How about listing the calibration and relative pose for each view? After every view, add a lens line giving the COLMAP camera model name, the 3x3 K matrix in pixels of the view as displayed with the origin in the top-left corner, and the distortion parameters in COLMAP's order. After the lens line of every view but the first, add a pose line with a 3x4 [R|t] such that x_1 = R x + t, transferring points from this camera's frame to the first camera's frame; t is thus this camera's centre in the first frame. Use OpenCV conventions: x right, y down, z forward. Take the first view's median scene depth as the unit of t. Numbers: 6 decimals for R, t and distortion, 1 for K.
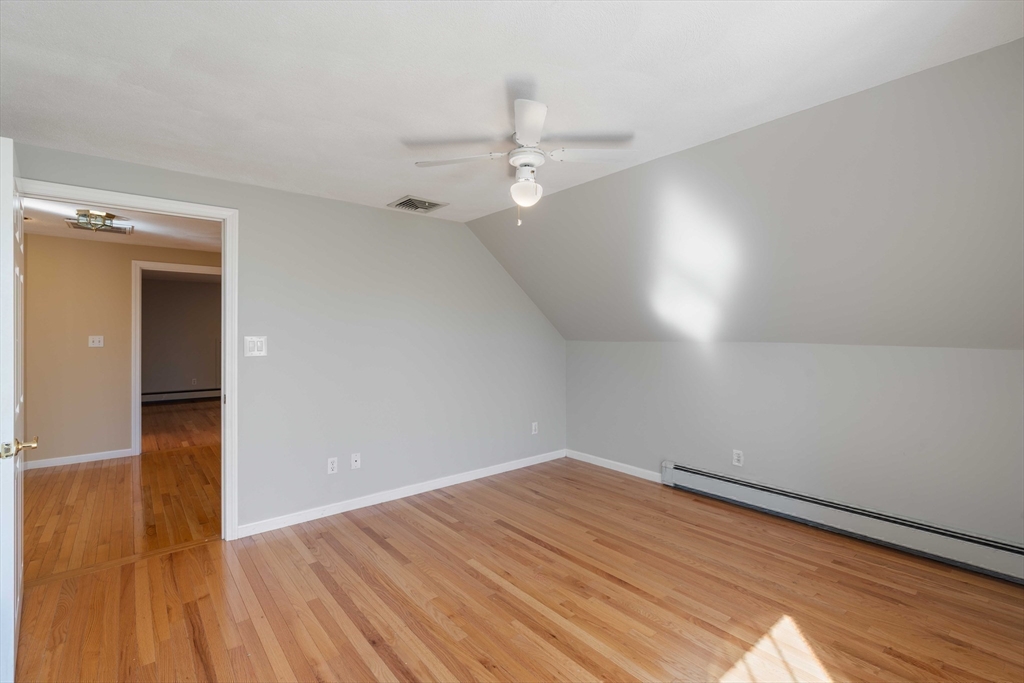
lens RADIAL K [[466.7, 0, 514.3], [0, 466.7, 340.0], [0, 0, 1]] dist [0.000981, 0.001898]
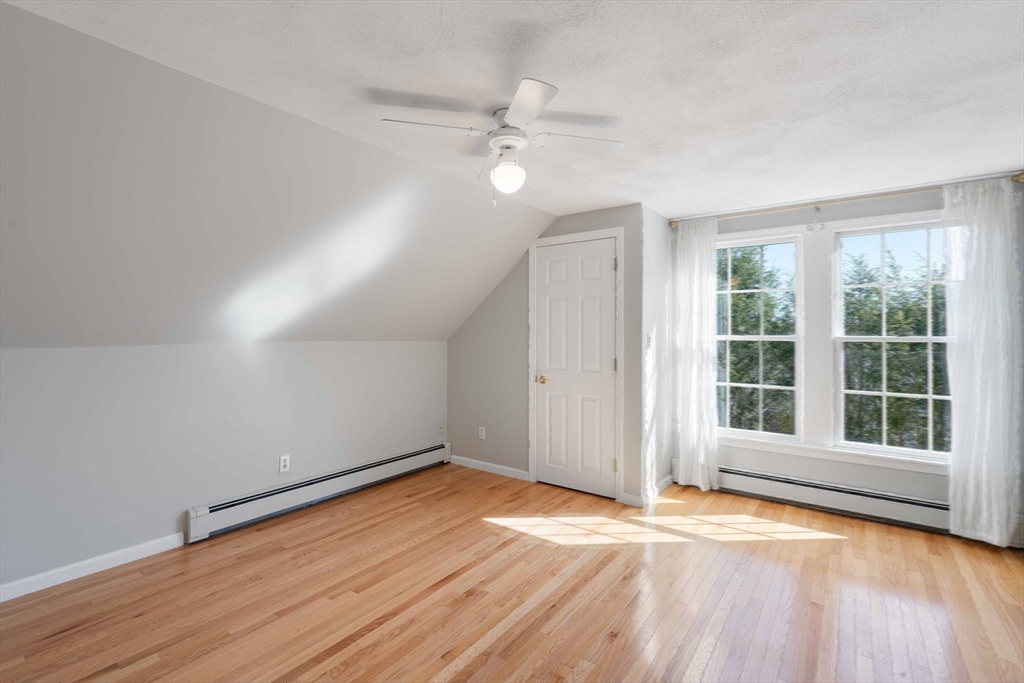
lens RADIAL K [[466.7, 0, 509.4], [0, 466.7, 337.2], [0, 0, 1]] dist [0.000981, 0.001898]
pose [[-0.242481, -0.006339, 0.970135, -0.727217], [0.013219, 0.999864, 0.009837, -0.010100], [-0.970066, 0.015210, -0.242364, 1.032233]]
